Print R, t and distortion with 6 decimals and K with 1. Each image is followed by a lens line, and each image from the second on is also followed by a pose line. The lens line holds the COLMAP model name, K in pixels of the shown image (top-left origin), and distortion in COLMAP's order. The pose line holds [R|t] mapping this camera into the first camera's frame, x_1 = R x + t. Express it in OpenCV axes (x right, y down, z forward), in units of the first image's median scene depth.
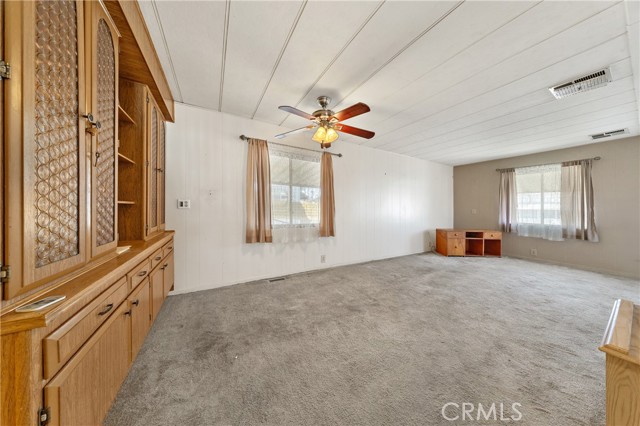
lens RADIAL K [[188.8, 0, 322.1], [0, 188.8, 214.1], [0, 0, 1]] dist [0.014059, -0.000015]
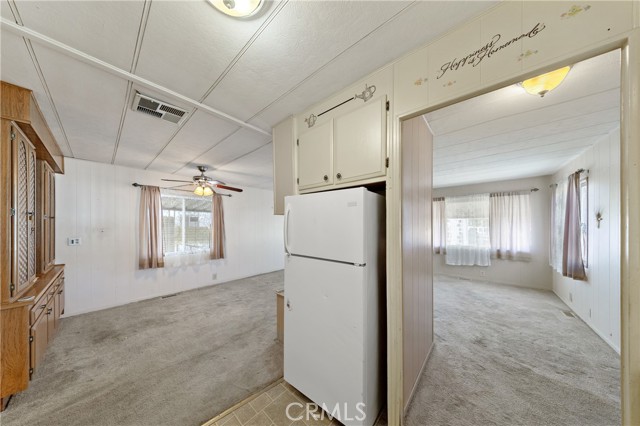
lens RADIAL K [[192.2, 0, 317.6], [0, 192.2, 226.1], [0, 0, 1]] dist [-0.000282, 0.000035]
pose [[0.947098, -0.017353, 0.320475, 0.321492], [0.025428, 0.999455, -0.021029, -0.078728], [-0.319936, 0.028065, 0.947023, -0.602734]]
